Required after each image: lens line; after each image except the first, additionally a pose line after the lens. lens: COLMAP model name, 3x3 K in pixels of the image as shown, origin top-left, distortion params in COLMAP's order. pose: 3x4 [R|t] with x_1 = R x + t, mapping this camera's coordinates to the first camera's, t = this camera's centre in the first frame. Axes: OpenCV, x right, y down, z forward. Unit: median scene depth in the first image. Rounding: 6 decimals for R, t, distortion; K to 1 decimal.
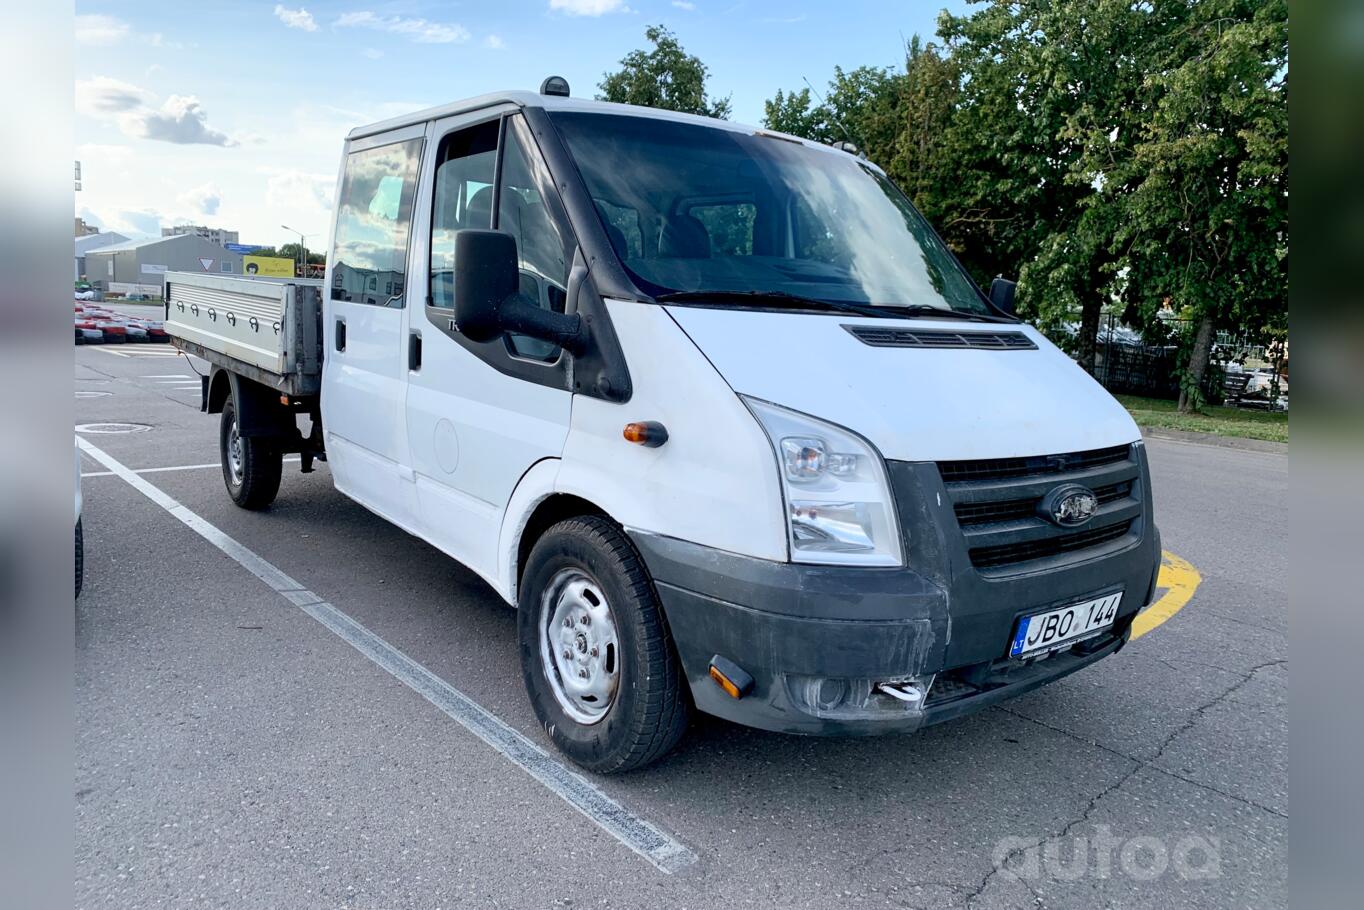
lens RADIAL K [[947.1, 0, 680.5], [0, 947.1, 441.7], [0, 0, 1]] dist [0.007046, -0.002218]
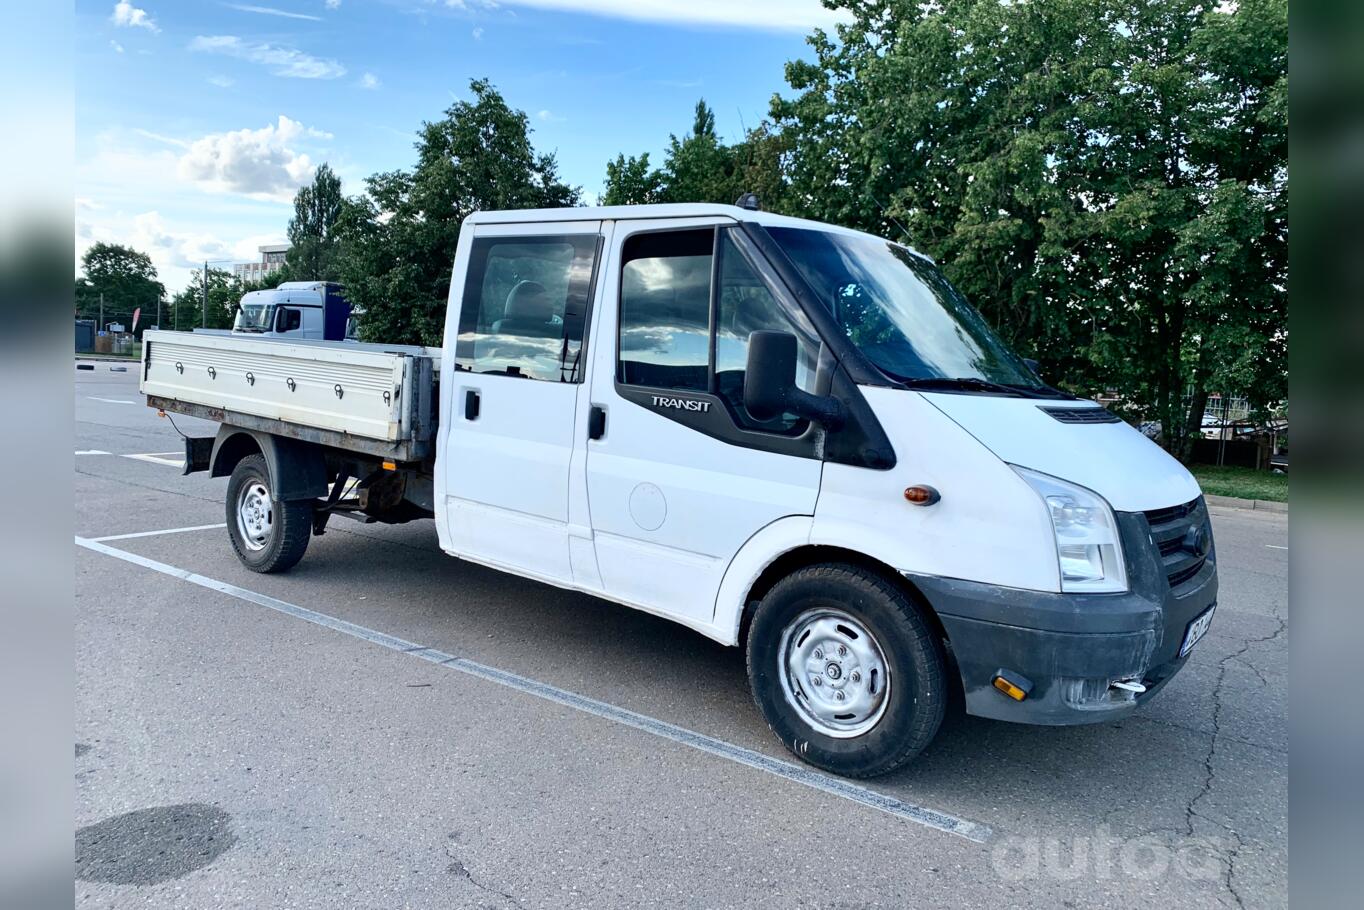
lens RADIAL K [[947.1, 0, 680.5], [0, 947.1, 441.7], [0, 0, 1]] dist [0.007046, -0.002218]
pose [[0.971285, -0.011576, 0.237637, -0.488600], [0.022603, 0.998788, -0.043732, -0.024104], [-0.236842, 0.047848, 0.970369, -0.110436]]
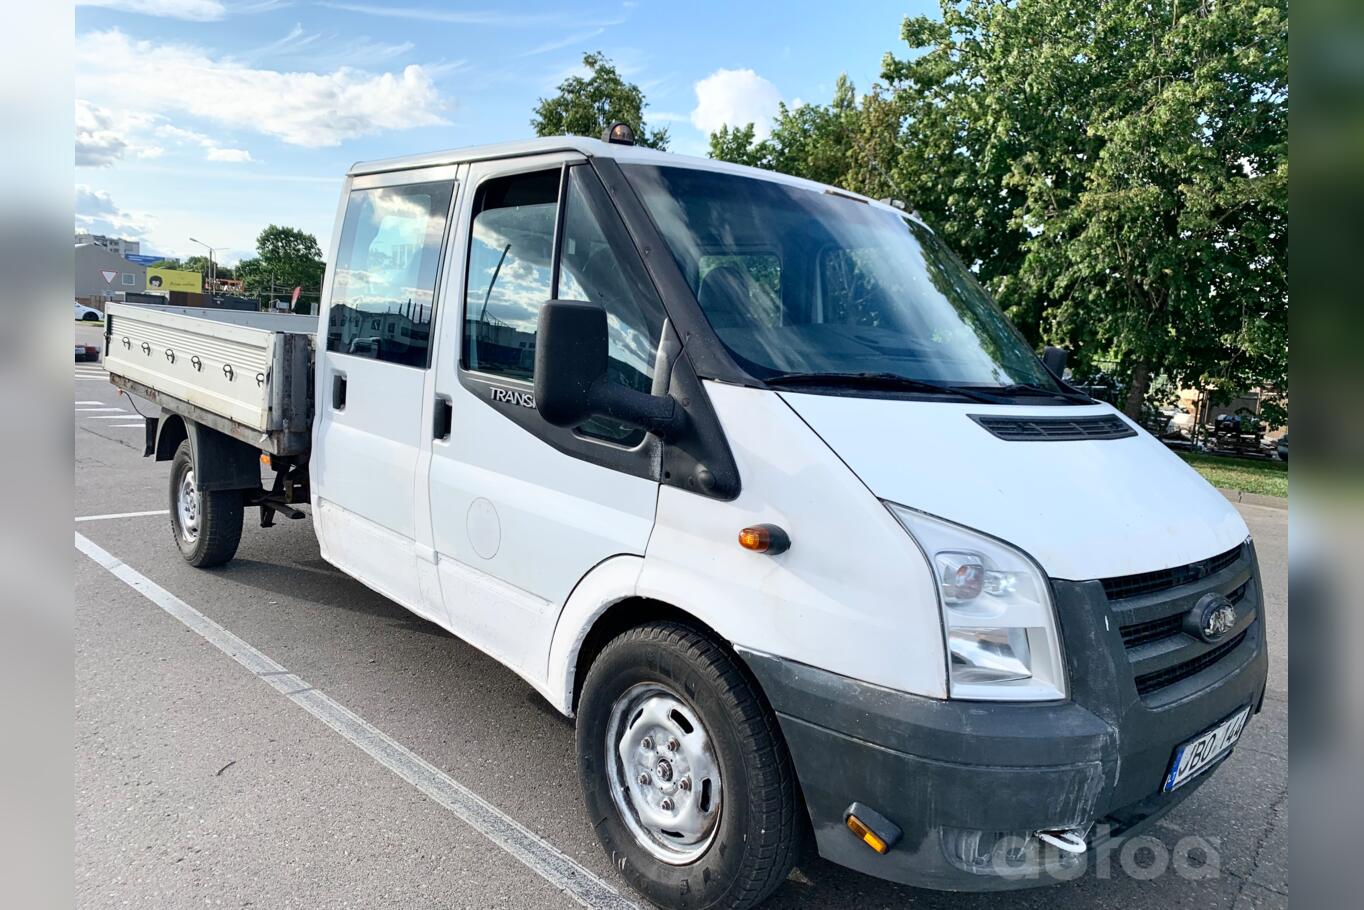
lens RADIAL K [[945.6, 0, 676.6], [0, 945.6, 450.2], [0, 0, 1]] dist [0.003445, -0.000616]
pose [[0.996297, 0.013311, 0.084942, -0.146364], [-0.011946, 0.999792, -0.016558, -0.058054], [-0.085145, 0.015482, 0.996248, 0.102424]]
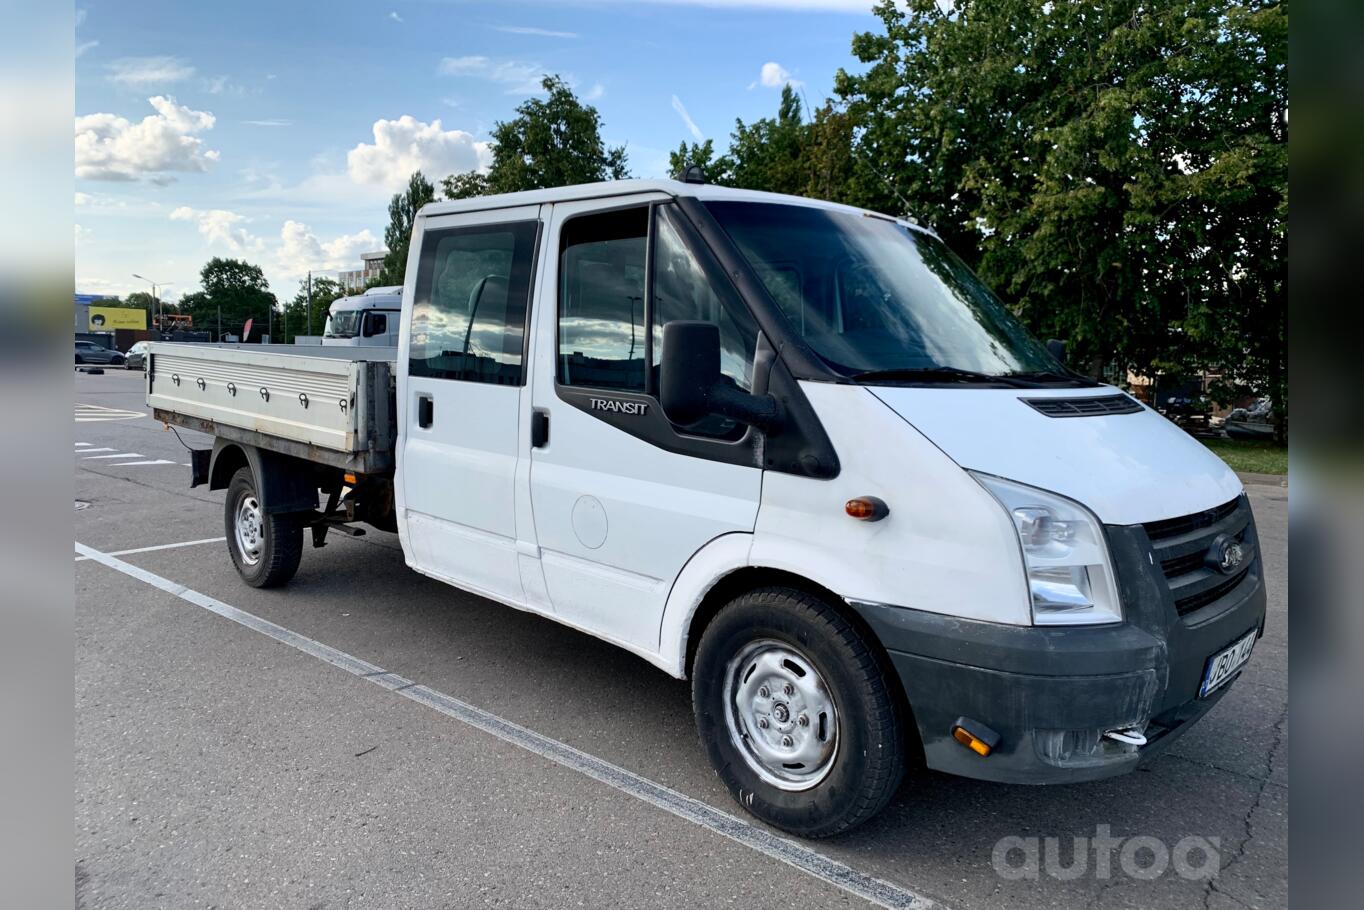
lens RADIAL K [[947.1, 0, 680.5], [0, 947.1, 441.7], [0, 0, 1]] dist [0.007046, -0.002218]
pose [[0.990174, -0.039193, 0.134233, -0.290067], [0.044606, 0.998299, -0.037551, -0.040645], [-0.132532, 0.043170, 0.990238, -0.019234]]
